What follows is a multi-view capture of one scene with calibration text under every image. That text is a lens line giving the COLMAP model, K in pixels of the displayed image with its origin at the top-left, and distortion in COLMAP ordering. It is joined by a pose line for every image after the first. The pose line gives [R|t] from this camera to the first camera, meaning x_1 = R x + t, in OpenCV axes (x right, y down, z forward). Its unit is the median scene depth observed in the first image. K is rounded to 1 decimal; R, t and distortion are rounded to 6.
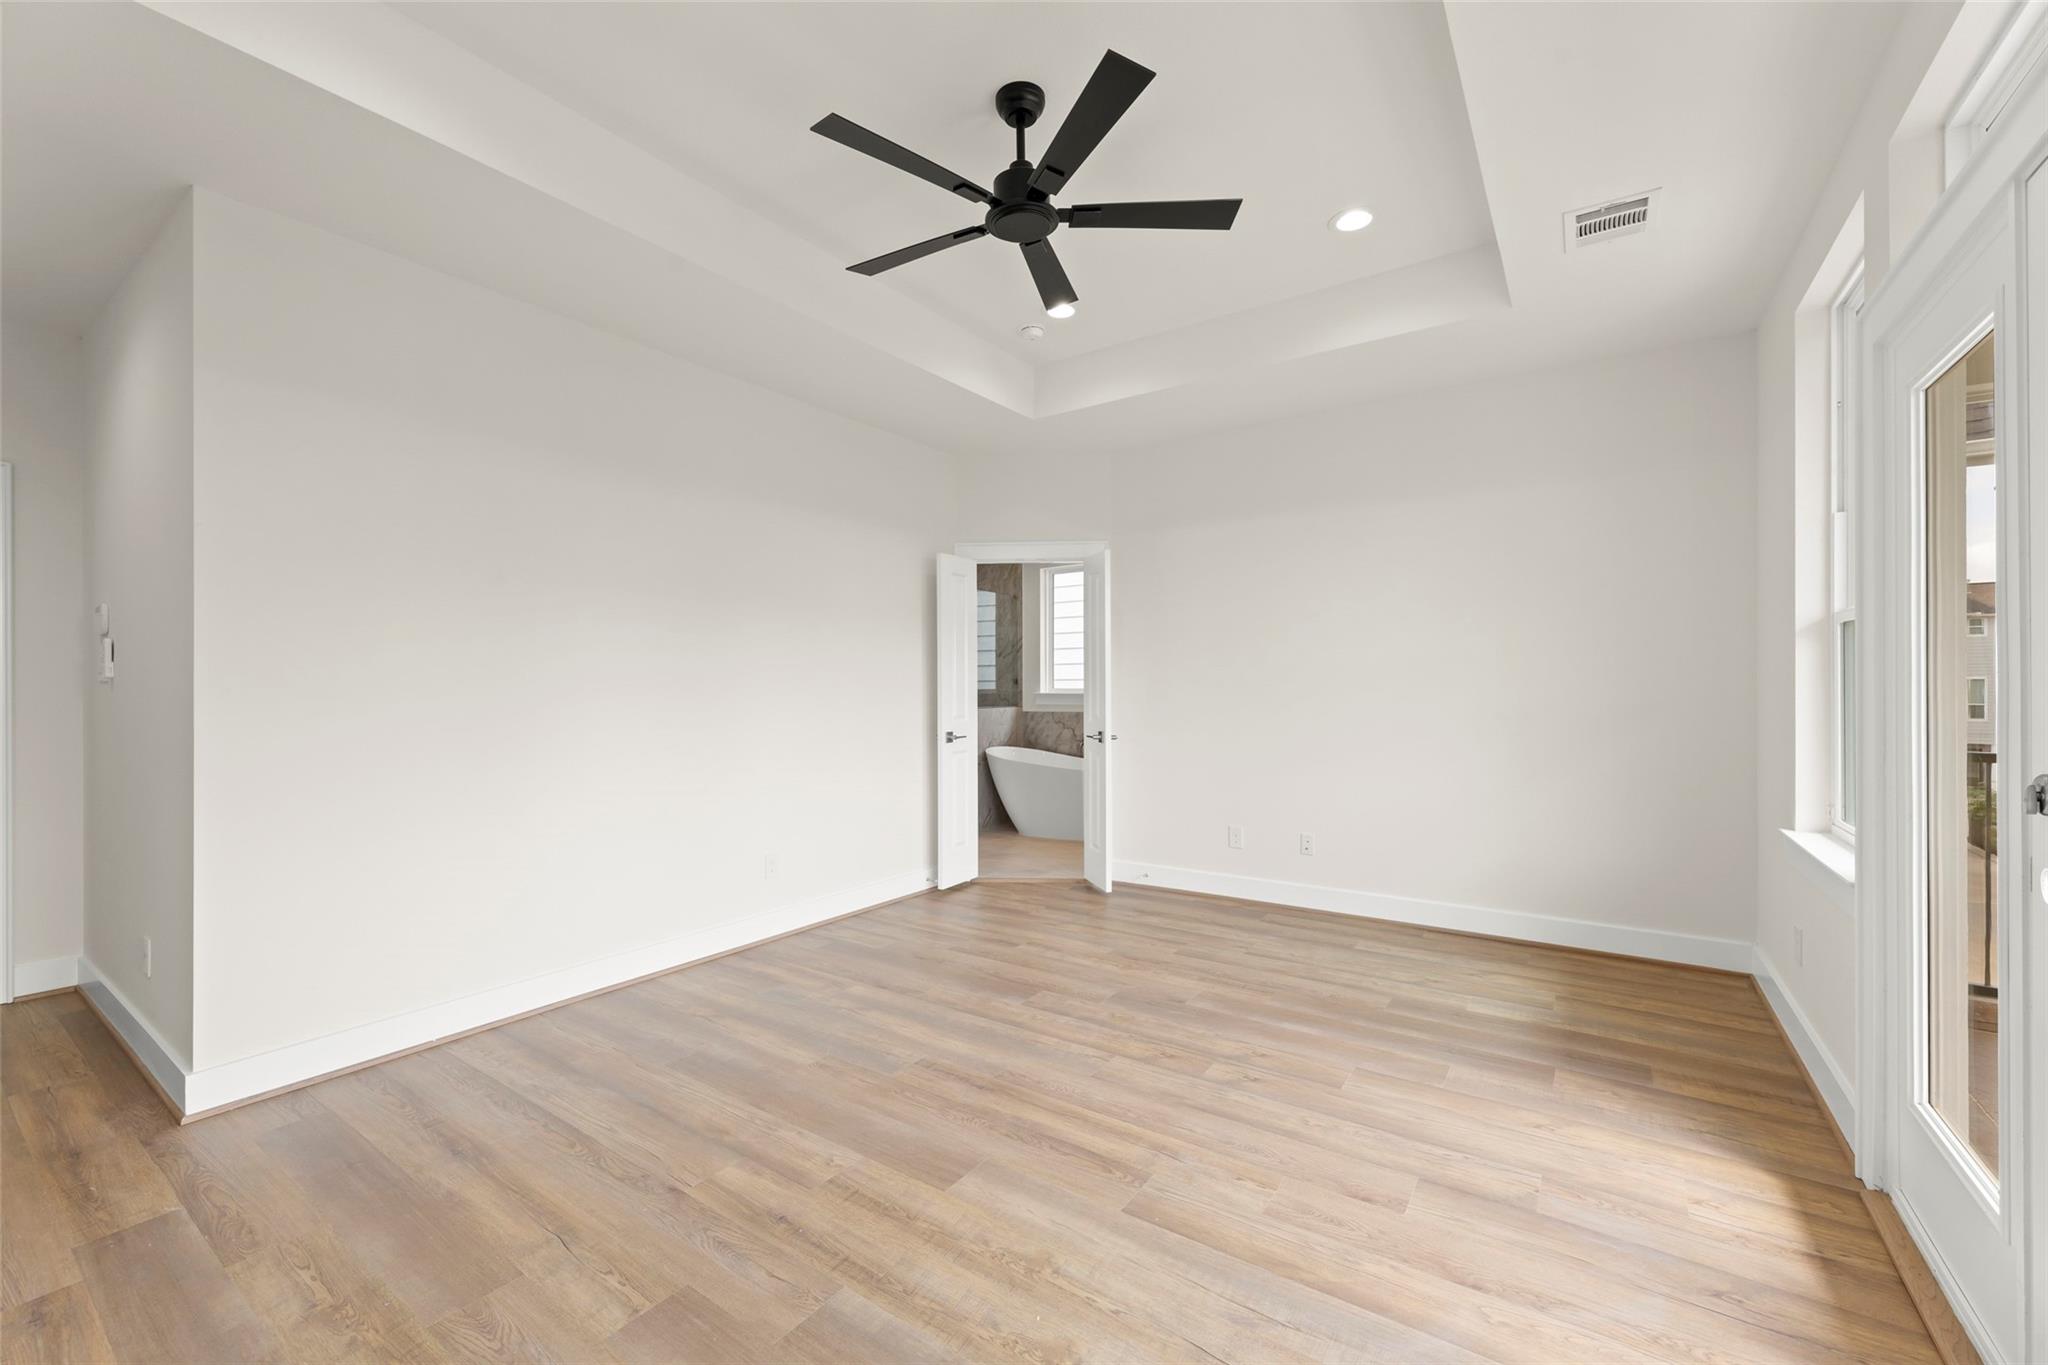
lens RADIAL K [[828.0, 0, 1019.3], [0, 828.0, 687.4], [0, 0, 1]] dist [-0.000031, 0.000006]
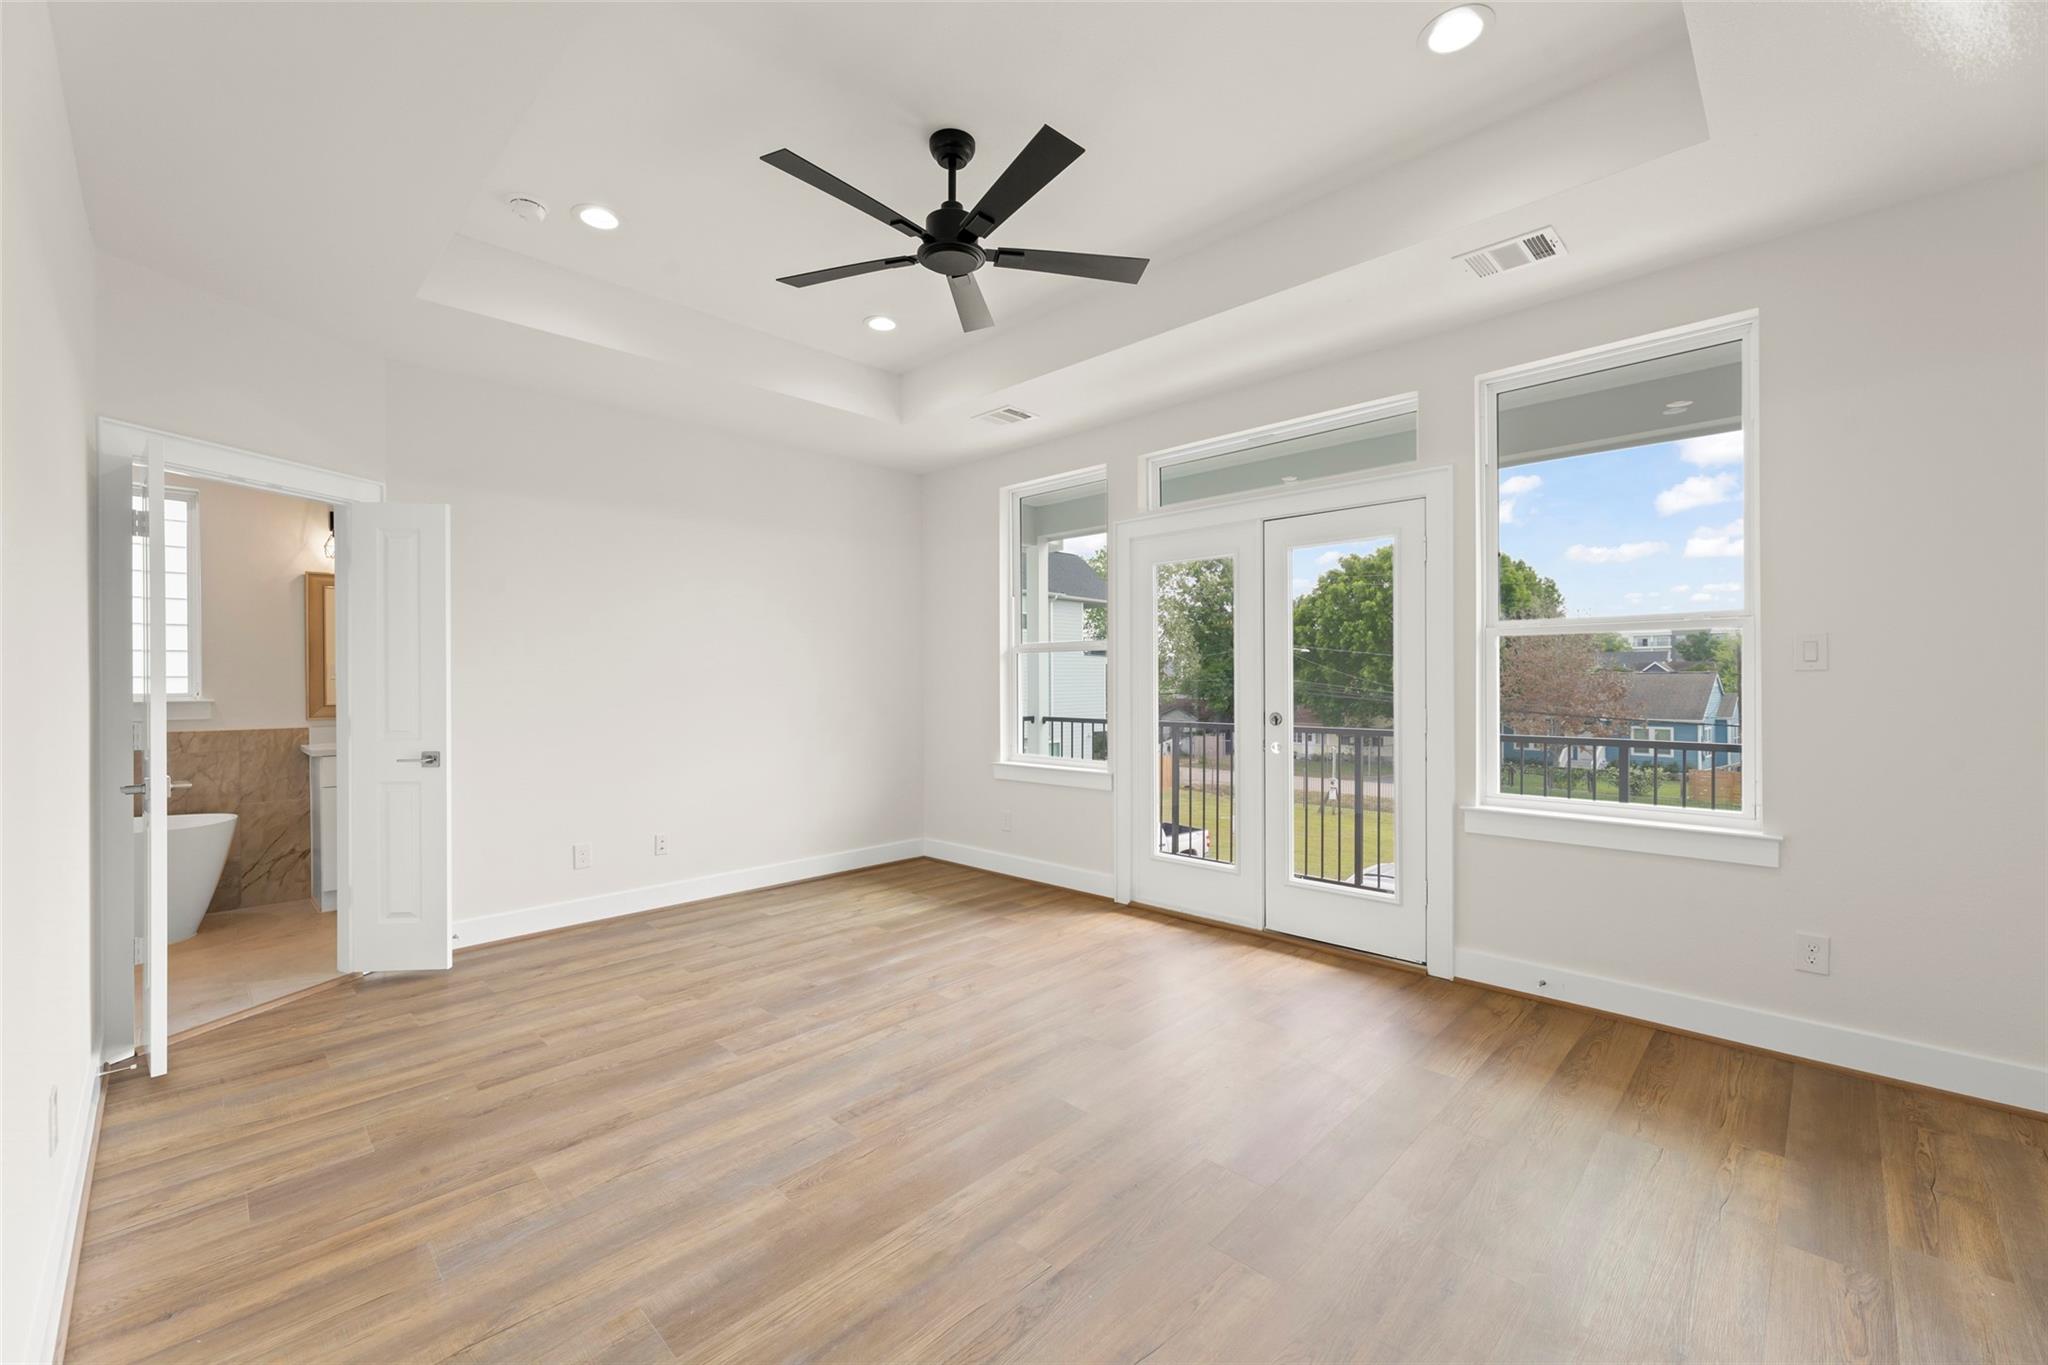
lens RADIAL K [[828.0, 0, 1016.3], [0, 828.0, 680.3], [0, 0, 1]] dist [-0.000031, 0.000006]
pose [[0.162757, 0.004169, 0.986657, -0.762114], [0.005856, 0.999969, -0.005192, -0.002657], [-0.986649, 0.006623, 0.162727, 0.540402]]
